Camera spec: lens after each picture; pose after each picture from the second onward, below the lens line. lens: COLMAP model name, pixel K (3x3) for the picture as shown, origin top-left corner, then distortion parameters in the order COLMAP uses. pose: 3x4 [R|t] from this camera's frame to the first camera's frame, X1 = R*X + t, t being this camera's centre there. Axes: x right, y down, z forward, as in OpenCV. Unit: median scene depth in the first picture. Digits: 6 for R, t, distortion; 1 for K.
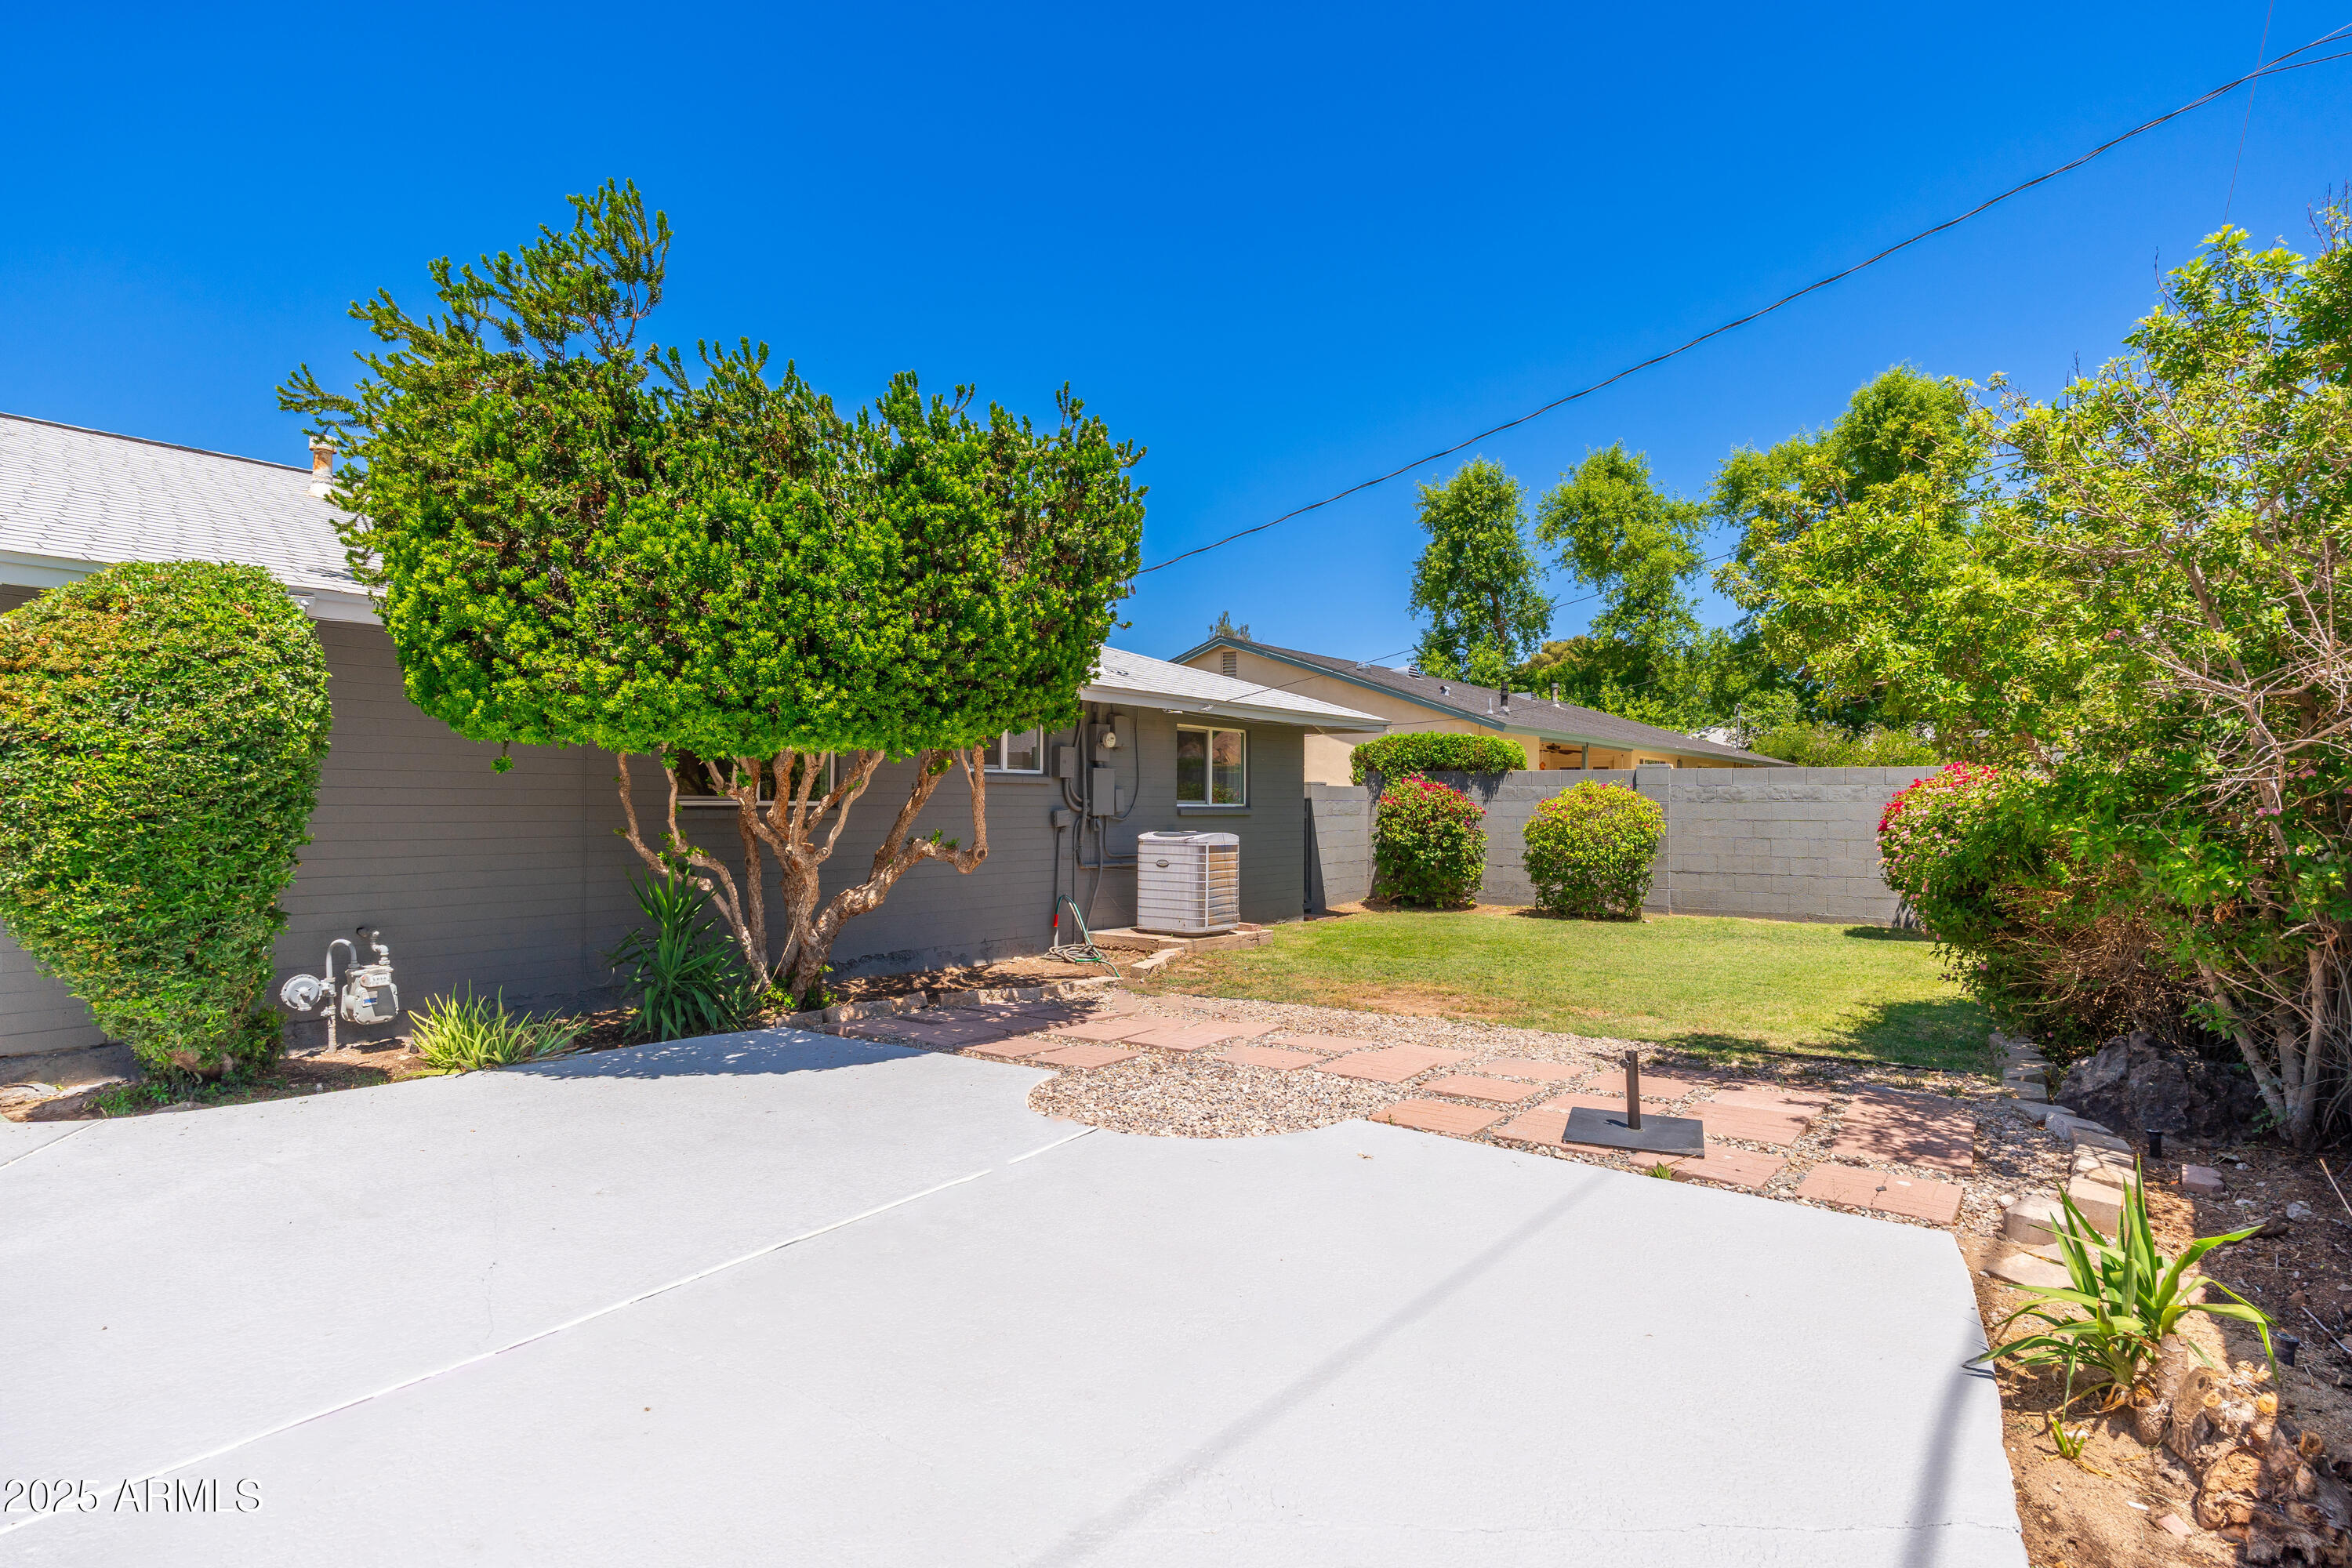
lens RADIAL K [[1262.1, 0, 1176.0], [0, 1262.1, 790.8], [0, 0, 1]] dist [-0.001916, 0.000693]
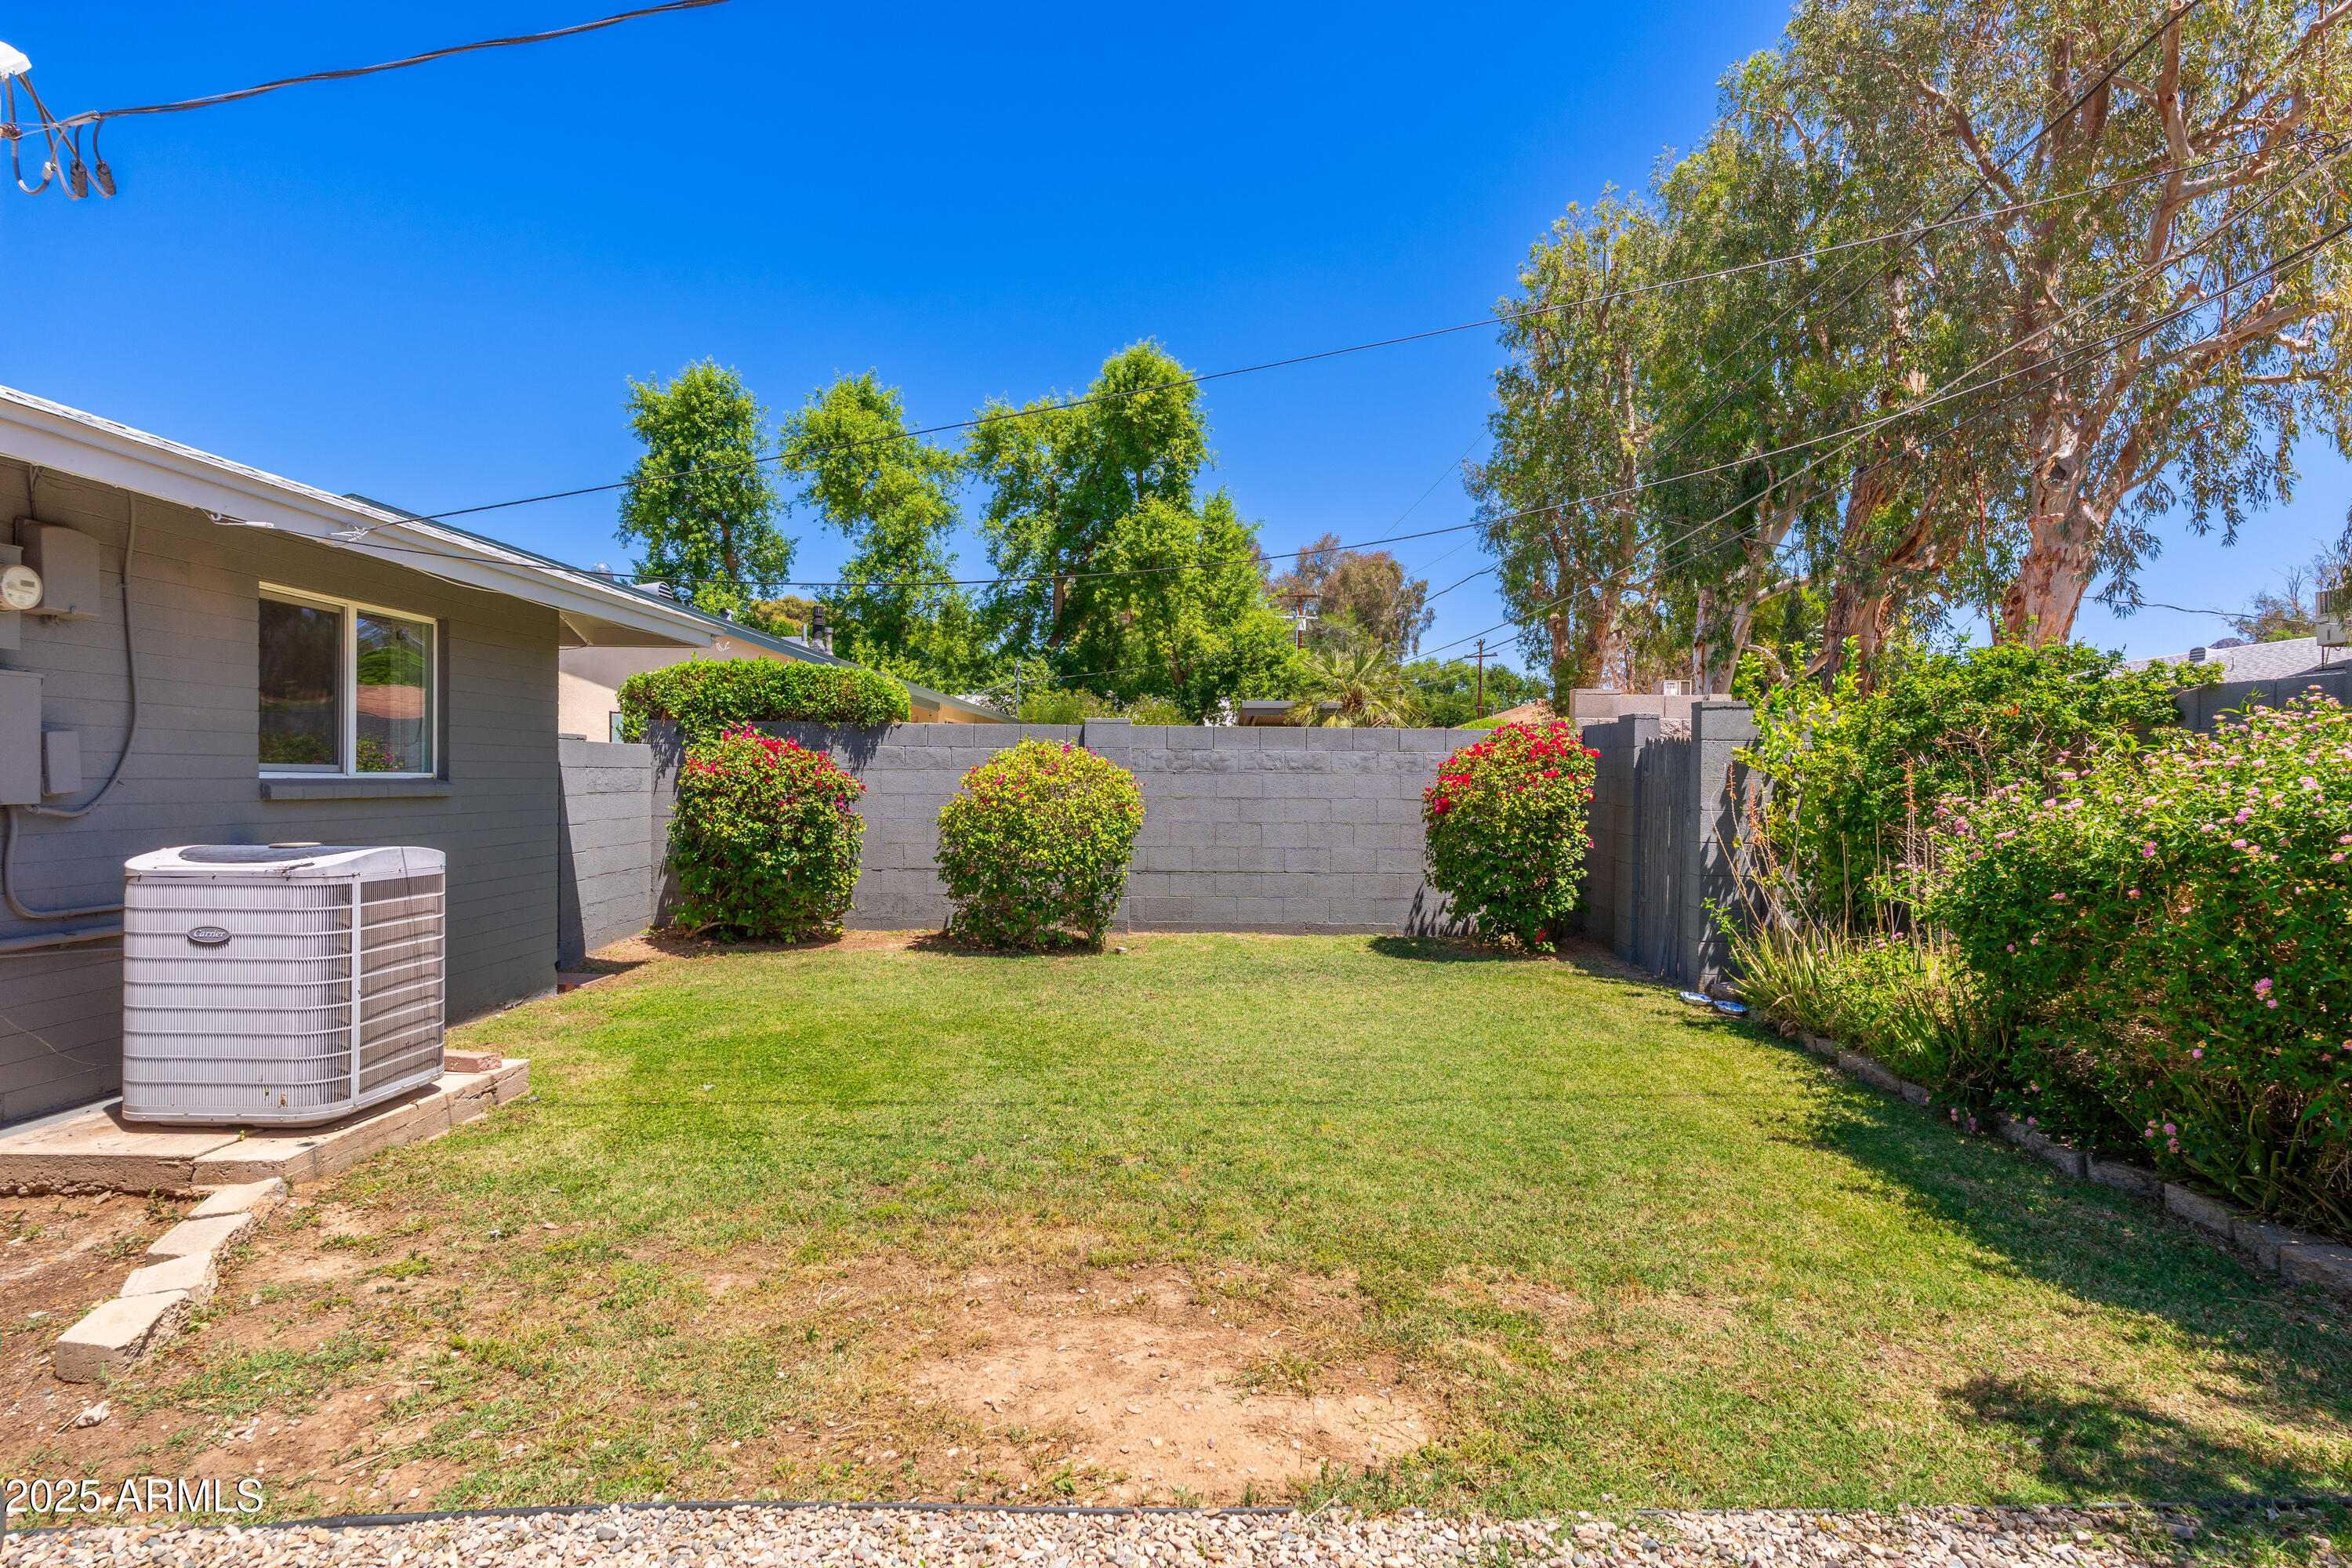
lens RADIAL K [[1262.1, 0, 1179.0], [0, 1262.1, 784.0], [0, 0, 1]] dist [-0.001916, 0.000693]
pose [[0.809988, -0.000988, 0.586445, 0.001833], [-0.010309, 0.999820, 0.015922, 0.003403], [-0.586356, -0.018943, 0.809832, 0.365471]]
